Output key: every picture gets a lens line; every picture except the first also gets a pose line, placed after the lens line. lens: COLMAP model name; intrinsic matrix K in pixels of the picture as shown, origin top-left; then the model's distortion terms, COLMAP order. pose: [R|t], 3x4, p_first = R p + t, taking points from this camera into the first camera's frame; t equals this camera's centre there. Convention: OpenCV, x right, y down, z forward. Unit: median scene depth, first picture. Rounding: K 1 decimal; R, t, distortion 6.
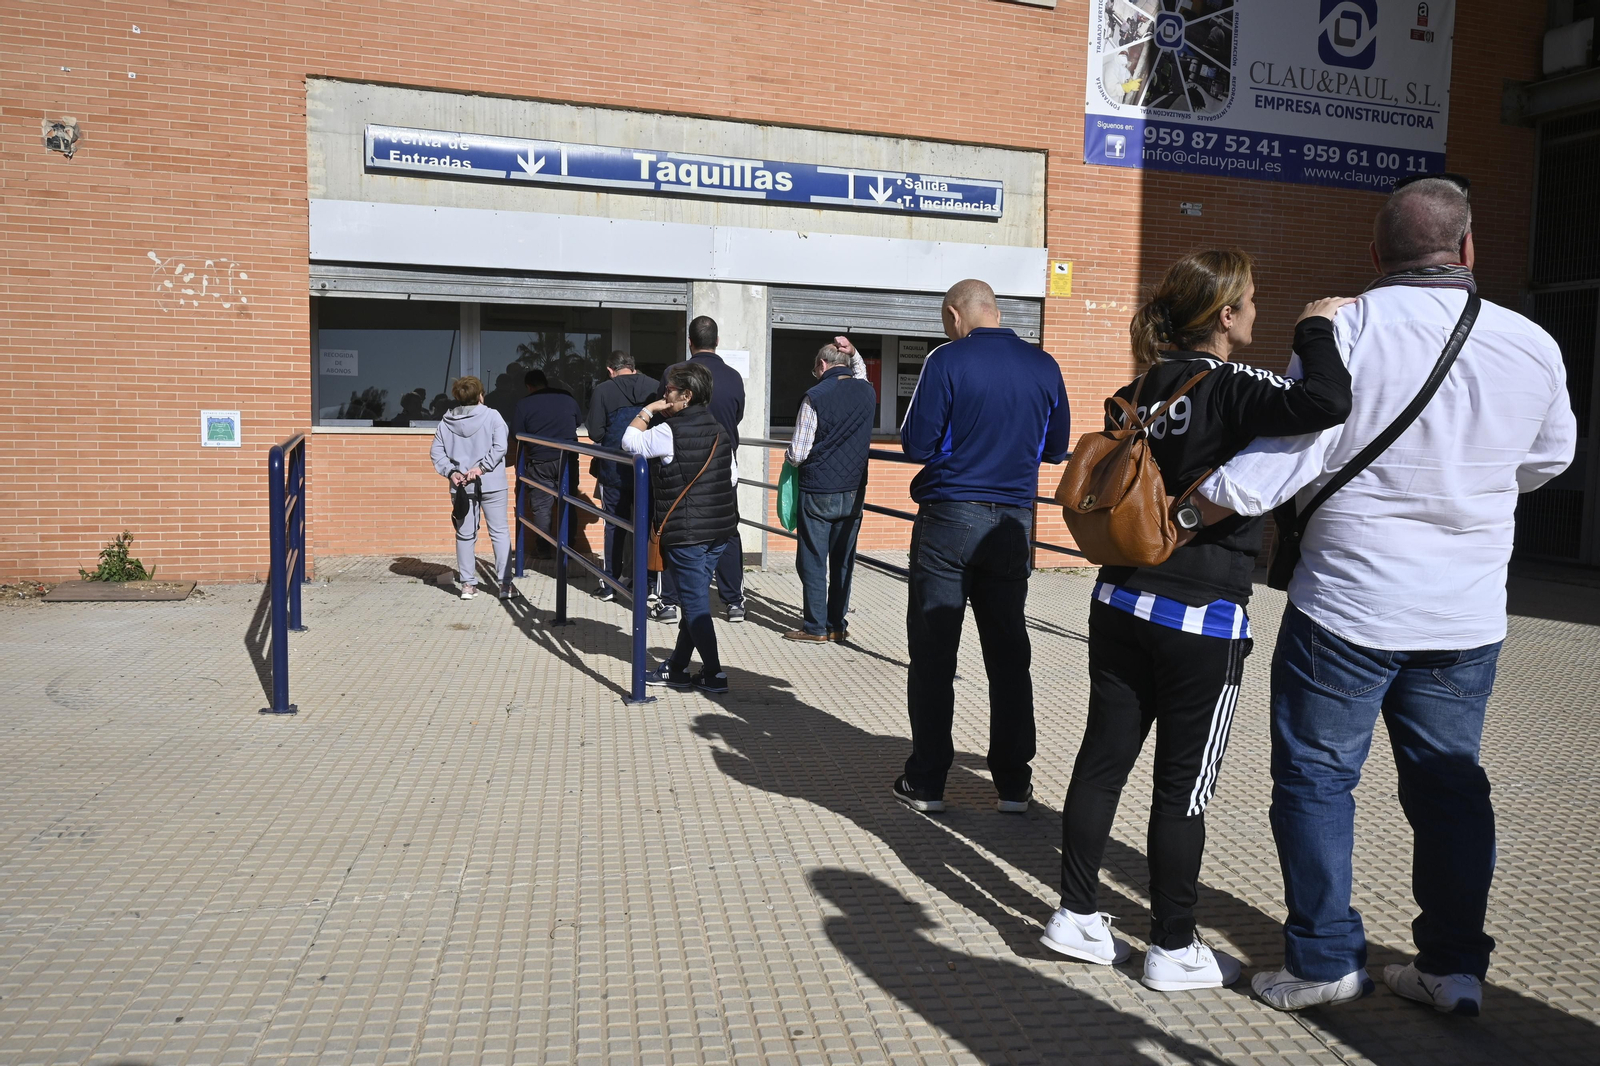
lens RADIAL K [[1326.9, 0, 791.7], [0, 1326.9, 540.0], [0, 0, 1]] dist [-0.003721, 0.003107]
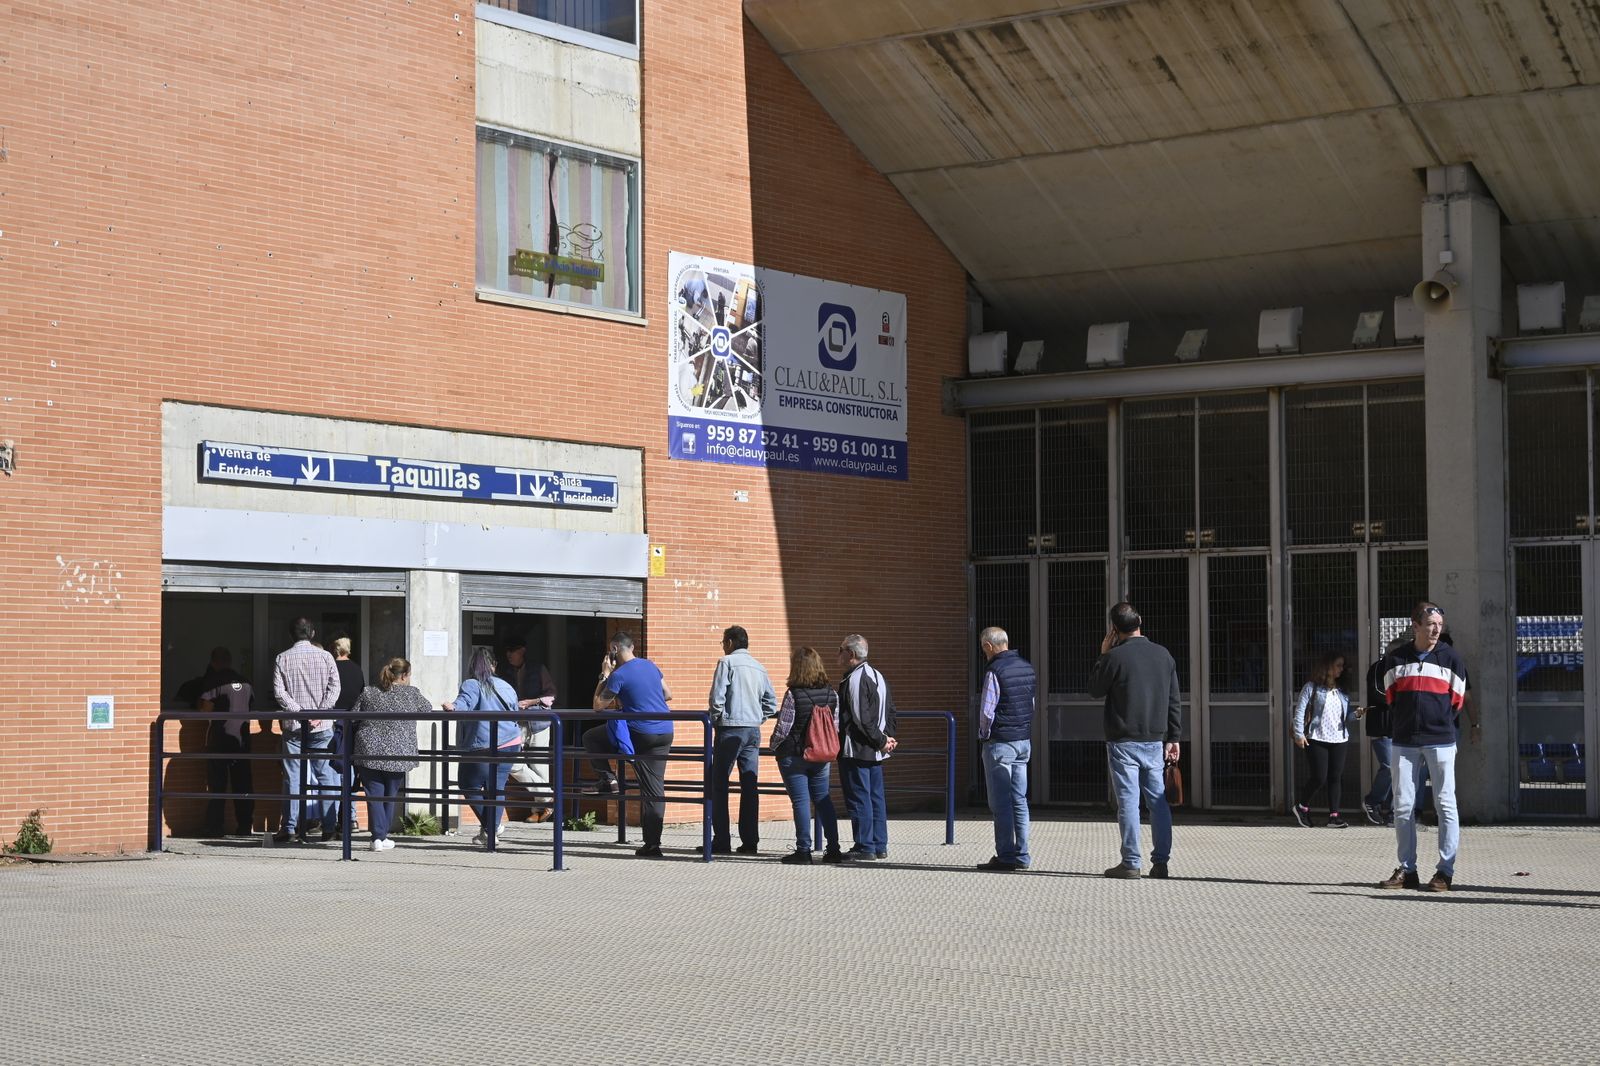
lens RADIAL K [[2897.3, 0, 812.2], [0, 2897.3, 532.1], [0, 0, 1]] dist [-0.001906, 0.000000]
pose [[0.837054, 0.006821, 0.547078, -1.132218], [0.070784, 0.990168, -0.120649, 0.090274], [-0.542522, 0.139714, 0.828342, -1.206492]]
